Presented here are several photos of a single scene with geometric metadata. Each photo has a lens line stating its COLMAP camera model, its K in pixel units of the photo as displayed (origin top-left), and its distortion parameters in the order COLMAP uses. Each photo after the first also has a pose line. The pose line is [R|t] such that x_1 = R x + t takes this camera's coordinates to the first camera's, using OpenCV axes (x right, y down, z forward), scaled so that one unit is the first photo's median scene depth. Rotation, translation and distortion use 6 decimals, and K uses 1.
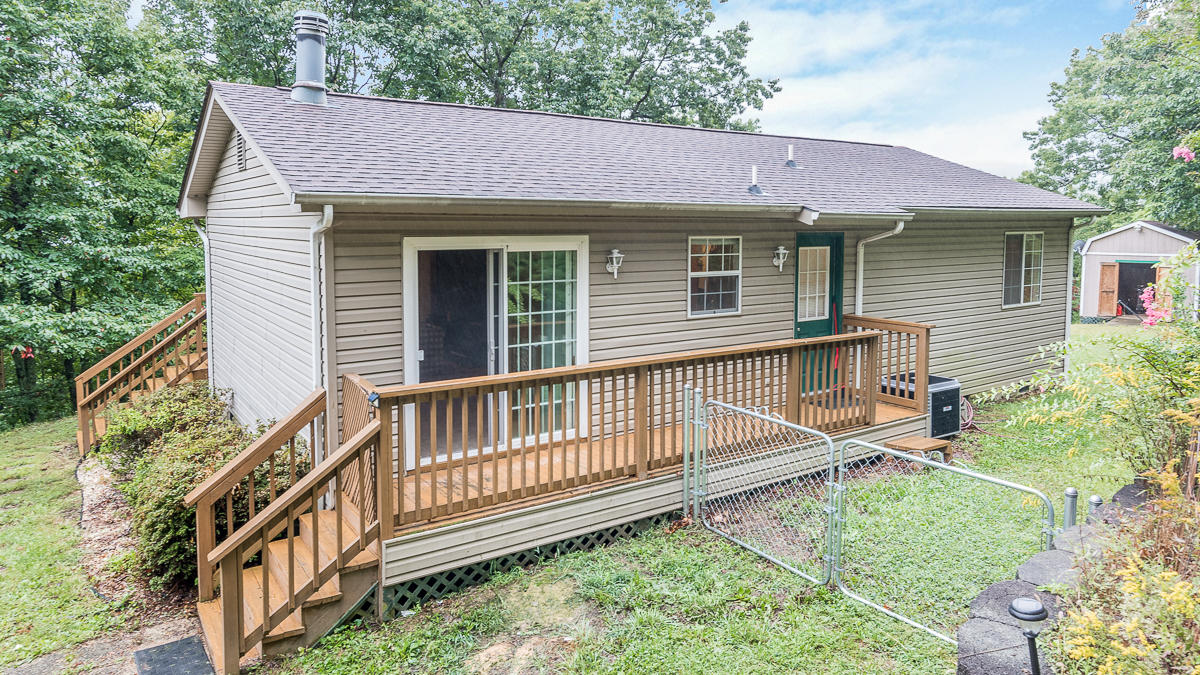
lens RADIAL K [[781.2, 0, 598.5], [0, 781.2, 253.5], [0, 0, 1]] dist [0.002779, 0.001148]
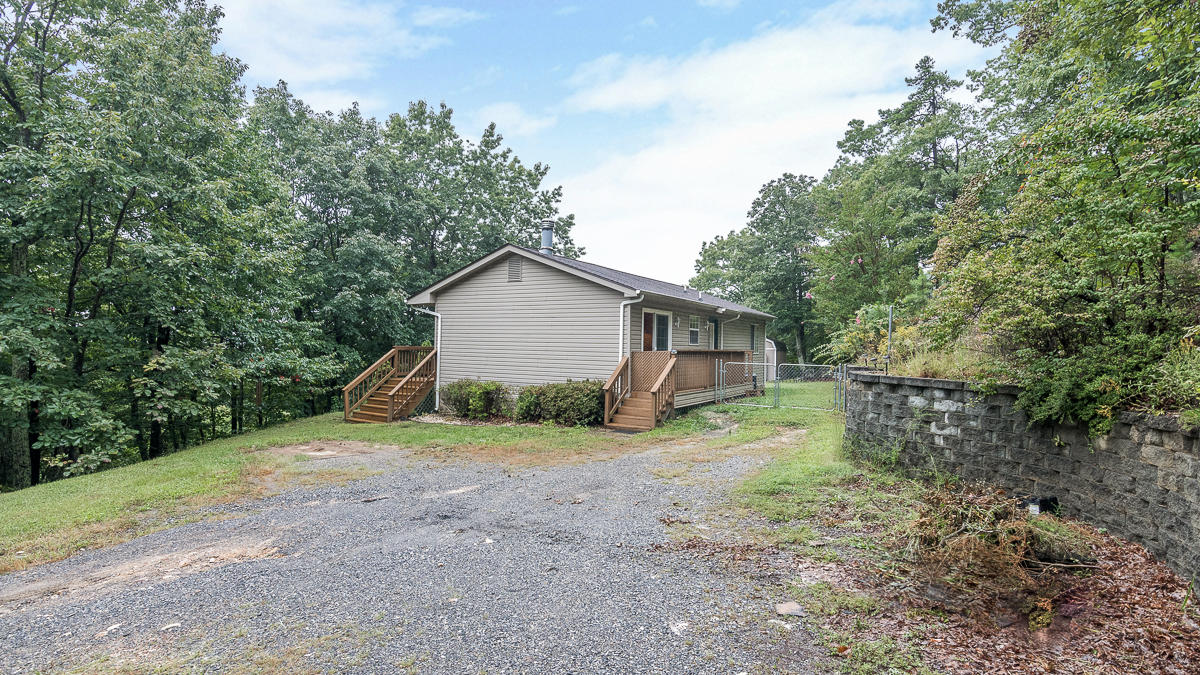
lens RADIAL K [[593.6, 0, 608.9], [0, 593.6, 318.0], [0, 0, 1]] dist [-0.010241, -0.000652]
pose [[0.899722, 0.032603, 0.435244, -0.960962], [0.003332, 0.996664, -0.081546, 0.144596], [-0.436451, 0.074819, 0.896612, -0.686964]]
